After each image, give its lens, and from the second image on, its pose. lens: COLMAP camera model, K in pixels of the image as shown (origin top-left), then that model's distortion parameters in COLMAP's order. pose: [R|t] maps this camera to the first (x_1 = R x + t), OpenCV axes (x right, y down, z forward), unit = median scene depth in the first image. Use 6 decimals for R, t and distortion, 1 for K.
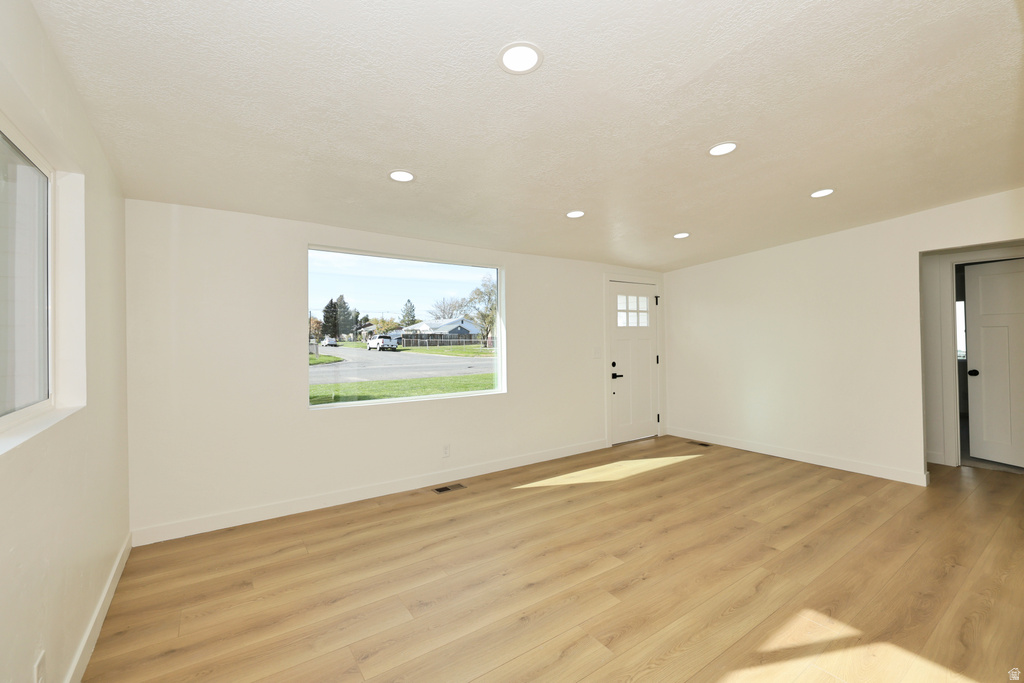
lens RADIAL K [[431.0, 0, 516.1], [0, 431.0, 327.7], [0, 0, 1]] dist [0.000094, -0.000485]
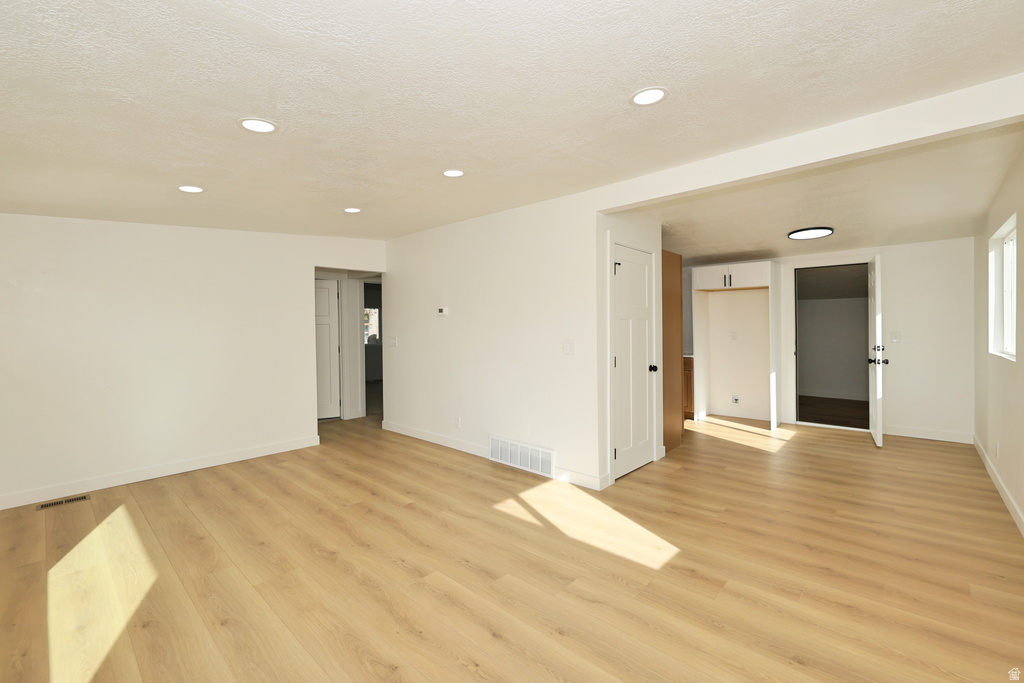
lens RADIAL K [[426.7, 0, 511.1], [0, 426.7, 331.0], [0, 0, 1]] dist [0.001605, 0.000164]
pose [[-0.207826, 0.005801, 0.978149, -0.558247], [-0.014780, 0.999850, -0.009070, 0.027197], [-0.978054, -0.016342, -0.207709, 0.849622]]
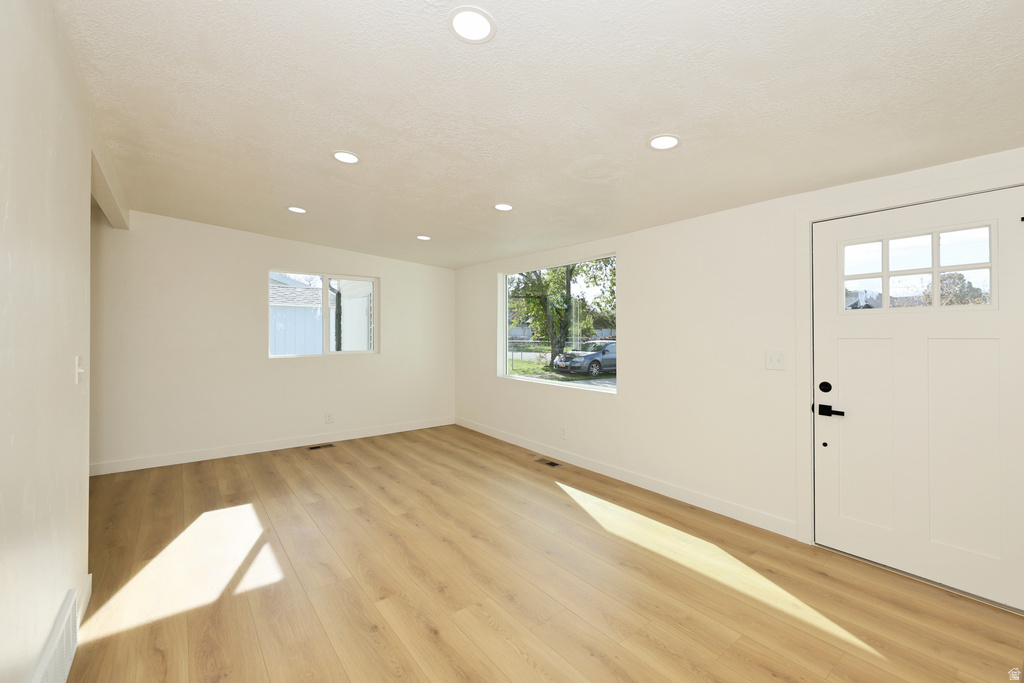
lens RADIAL K [[426.7, 0, 511.1], [0, 426.7, 331.0], [0, 0, 1]] dist [0.001605, 0.000164]
pose [[0.043457, -0.000848, -0.999055, 1.213859], [0.024020, 0.999711, 0.000196, 0.018444], [0.998766, -0.024006, 0.043465, 1.052987]]
